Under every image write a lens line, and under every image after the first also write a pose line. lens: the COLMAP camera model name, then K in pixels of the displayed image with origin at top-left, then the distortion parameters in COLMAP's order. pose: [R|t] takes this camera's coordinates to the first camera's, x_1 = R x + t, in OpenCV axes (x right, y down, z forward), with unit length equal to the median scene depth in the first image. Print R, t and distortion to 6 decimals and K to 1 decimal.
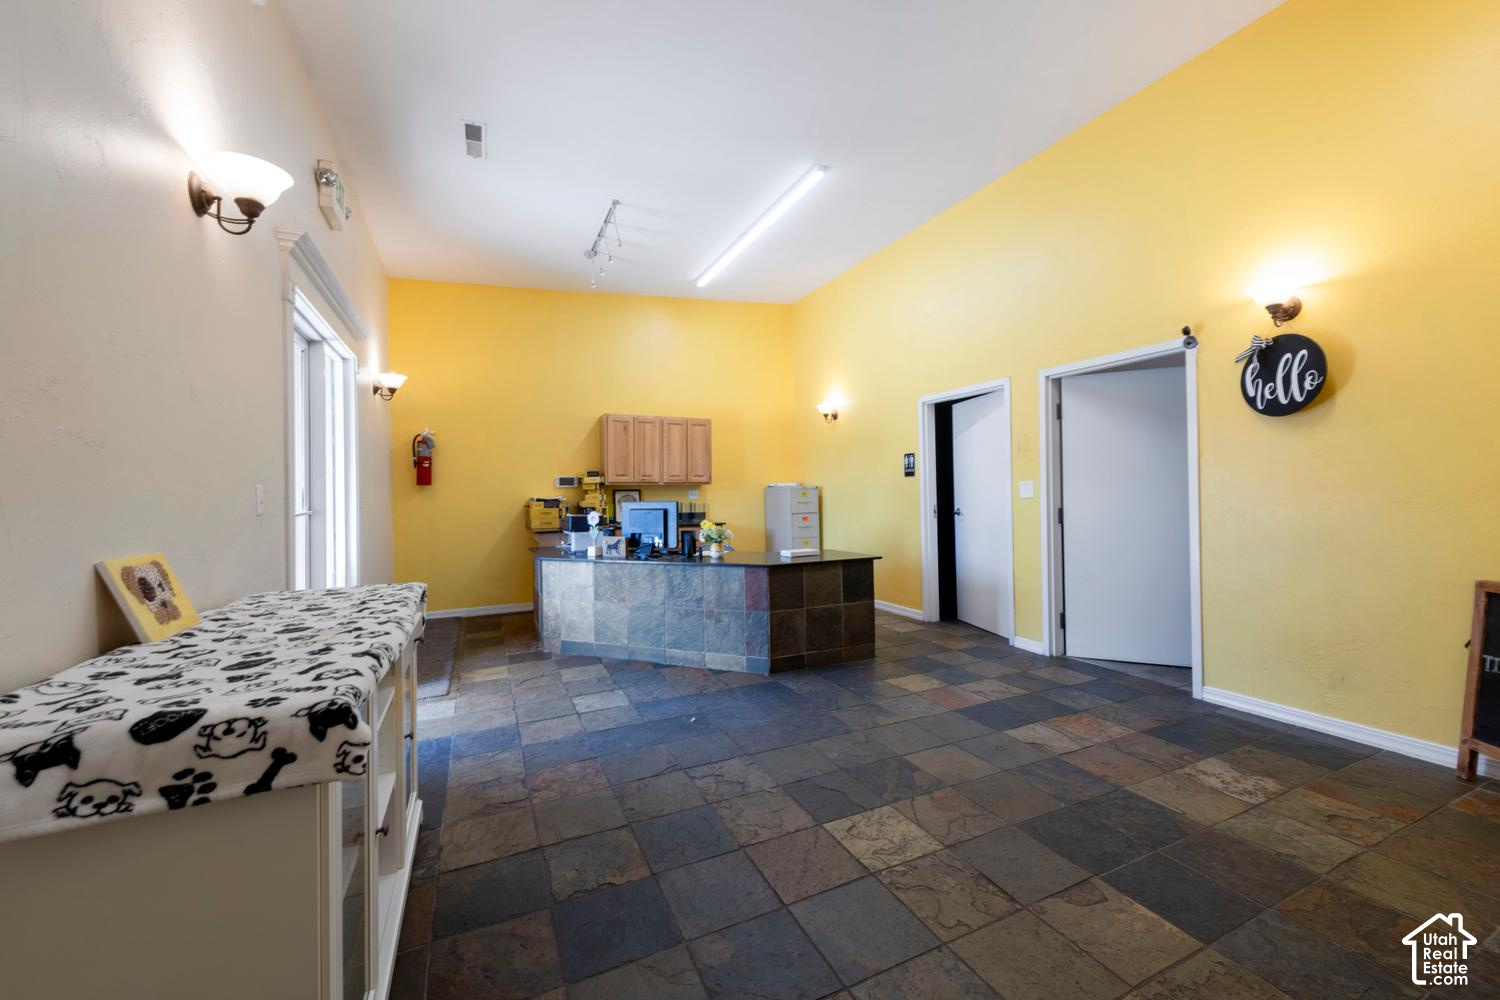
lens RADIAL K [[583.9, 0, 752.5], [0, 583.9, 492.7], [0, 0, 1]] dist [0.013692, -0.004278]
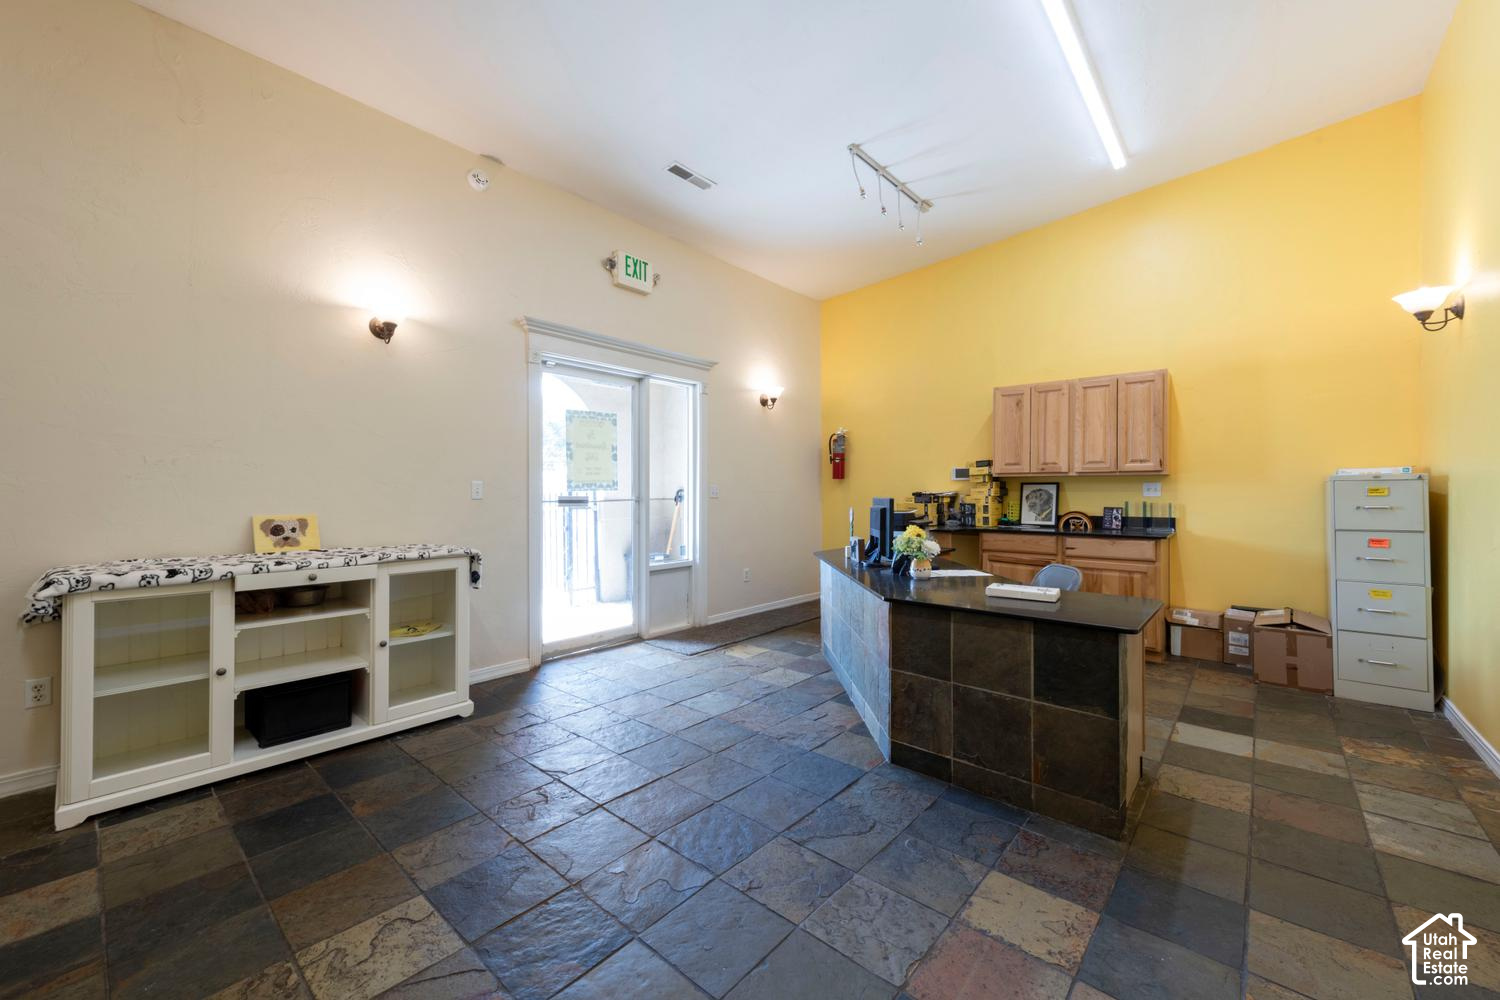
lens RADIAL K [[579.5, 0, 748.3], [0, 579.5, 495.6], [0, 0, 1]] dist [0.004578, 0.000014]
pose [[0.402011, 0.019055, -0.915436, 0.581361], [-0.002037, 0.999800, 0.019917, -0.004237], [0.915632, -0.006142, 0.401970, 0.614433]]
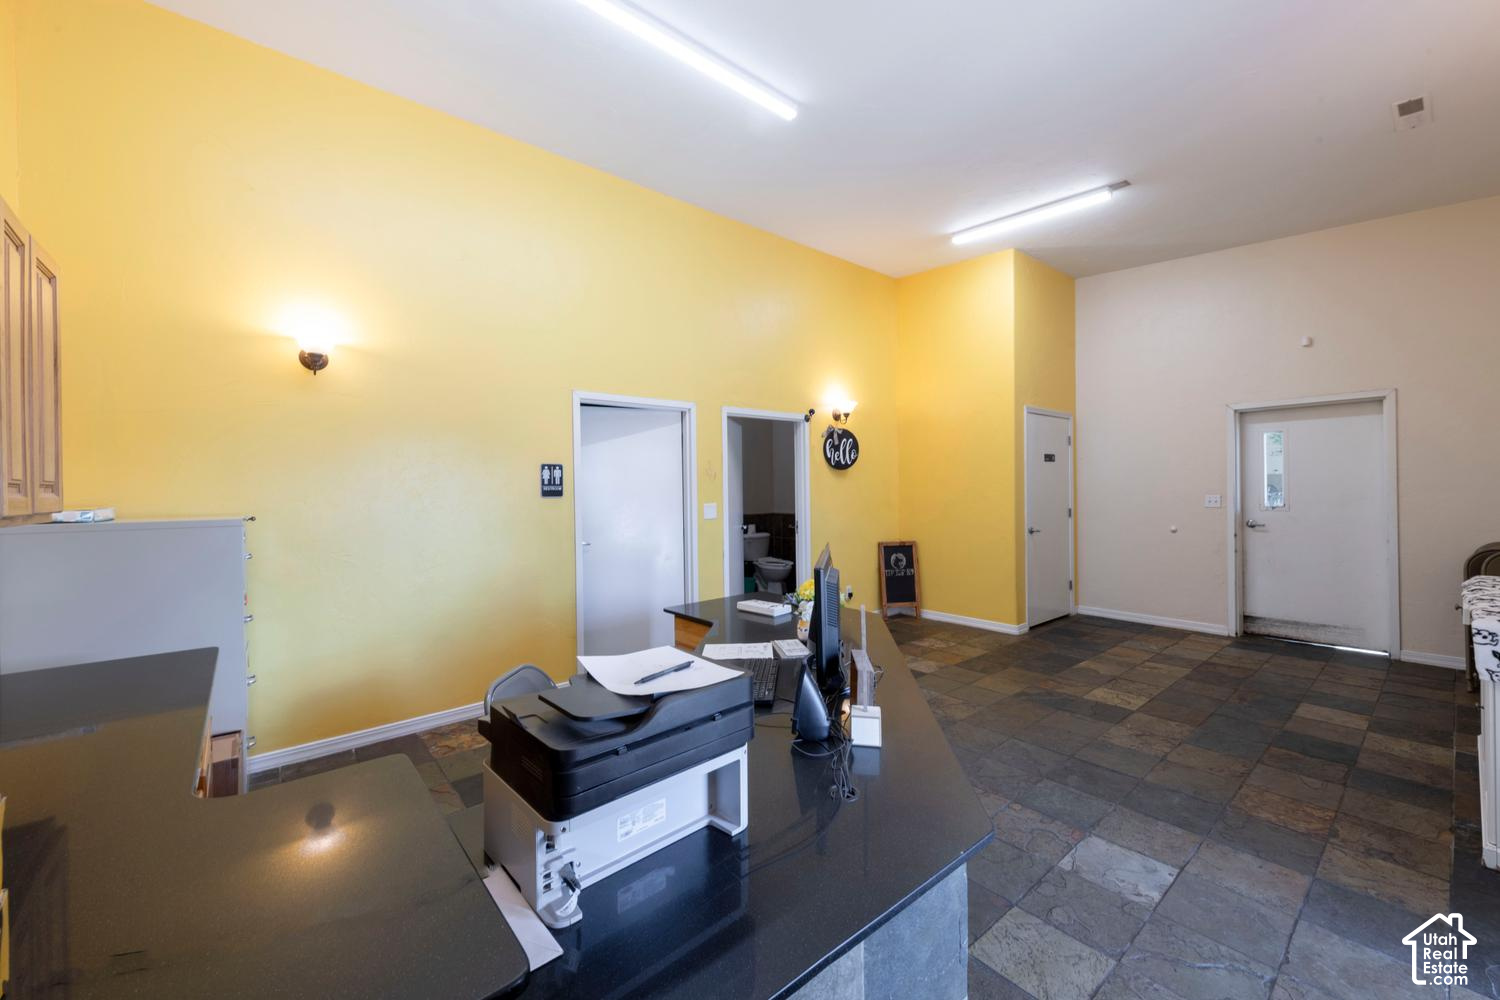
lens RADIAL K [[583.9, 0, 752.5], [0, 583.9, 492.7], [0, 0, 1]] dist [0.013692, -0.004278]
pose [[-0.253223, 0.007721, 0.967377, -0.703622], [0.012131, 0.999915, -0.004806, -0.039126], [-0.967332, 0.010519, -0.253295, 1.402172]]
